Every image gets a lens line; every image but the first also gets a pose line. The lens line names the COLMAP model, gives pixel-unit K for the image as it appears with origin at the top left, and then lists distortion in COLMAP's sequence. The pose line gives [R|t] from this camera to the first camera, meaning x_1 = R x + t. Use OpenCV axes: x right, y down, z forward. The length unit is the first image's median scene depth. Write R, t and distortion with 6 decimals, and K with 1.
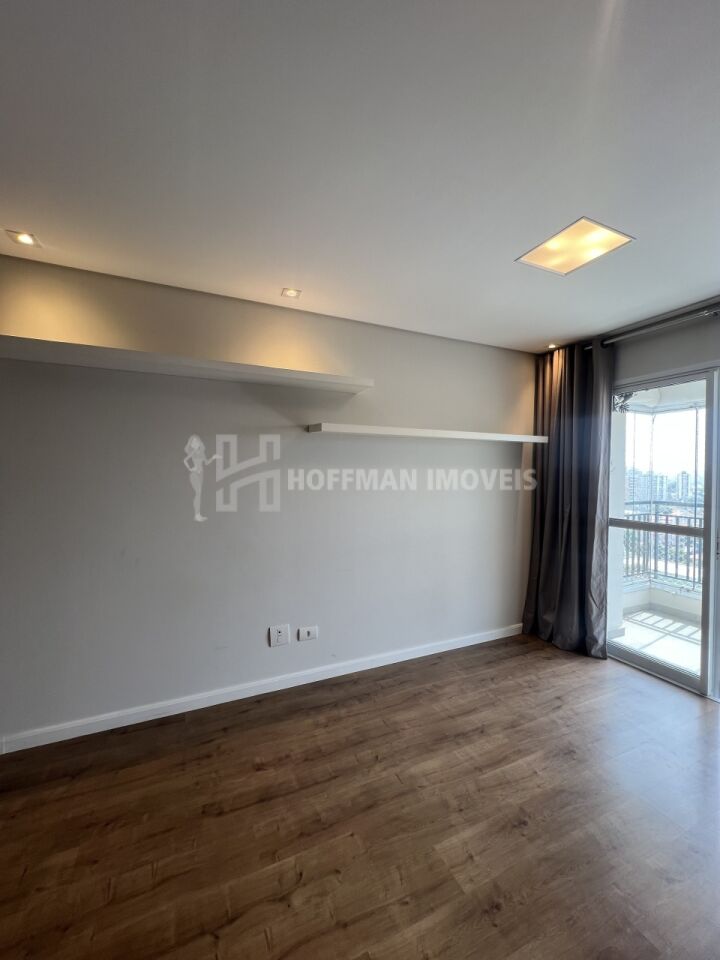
lens RADIAL K [[384.3, 0, 359.9], [0, 384.3, 475.7], [0, 0, 1]] dist [0.000108, 0.000719]
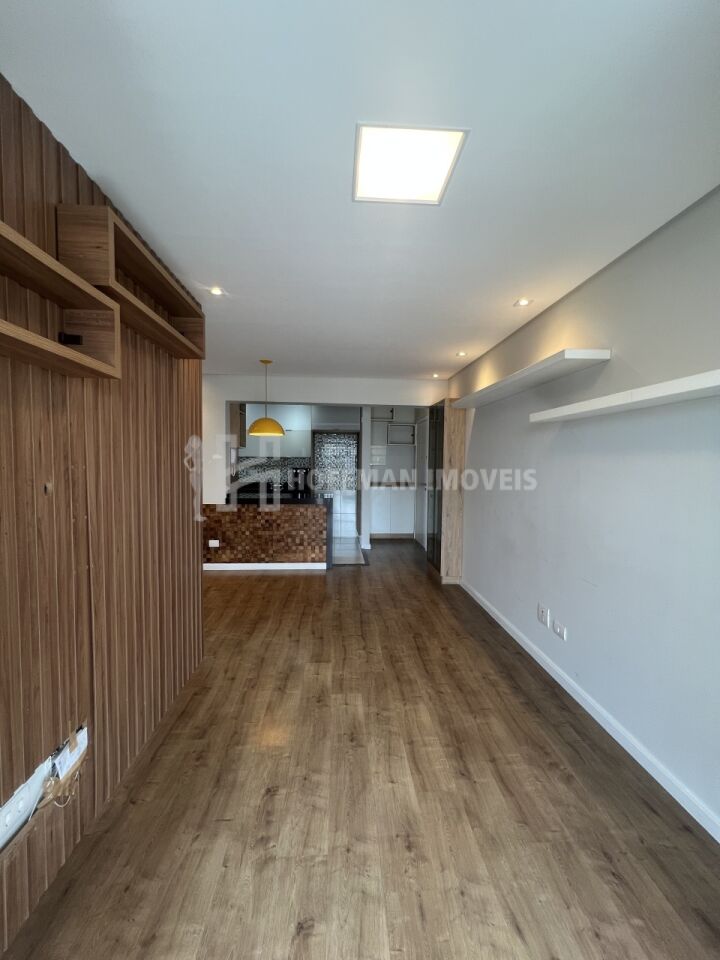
lens RADIAL K [[384.3, 0, 357.7], [0, 384.3, 481.9], [0, 0, 1]] dist [0.000108, 0.000719]
pose [[-0.368761, 0.042225, -0.928565, 1.088348], [-0.018128, 0.998451, 0.052602, -0.003504], [0.929348, 0.036231, -0.367424, 1.017829]]
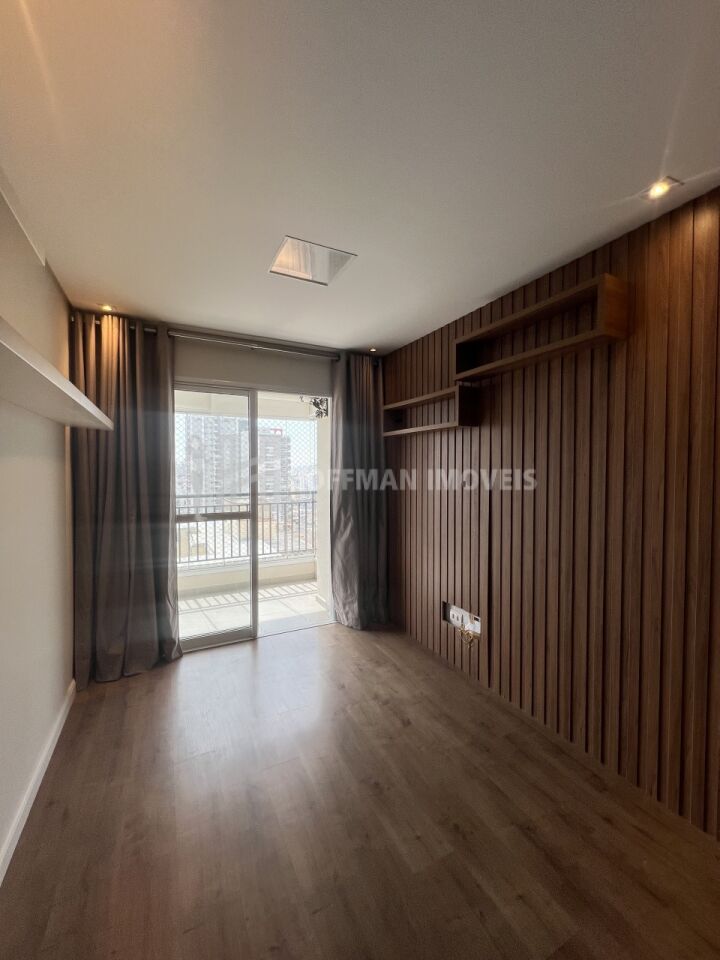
lens RADIAL K [[384.3, 0, 355.5], [0, 384.3, 479.7], [0, 0, 1]] dist [0.000108, 0.000719]
pose [[-0.028722, -0.030300, 0.999128, -0.460128], [0.008004, 0.999501, 0.030541, -0.008321], [-0.999555, 0.008874, -0.028465, 0.762219]]
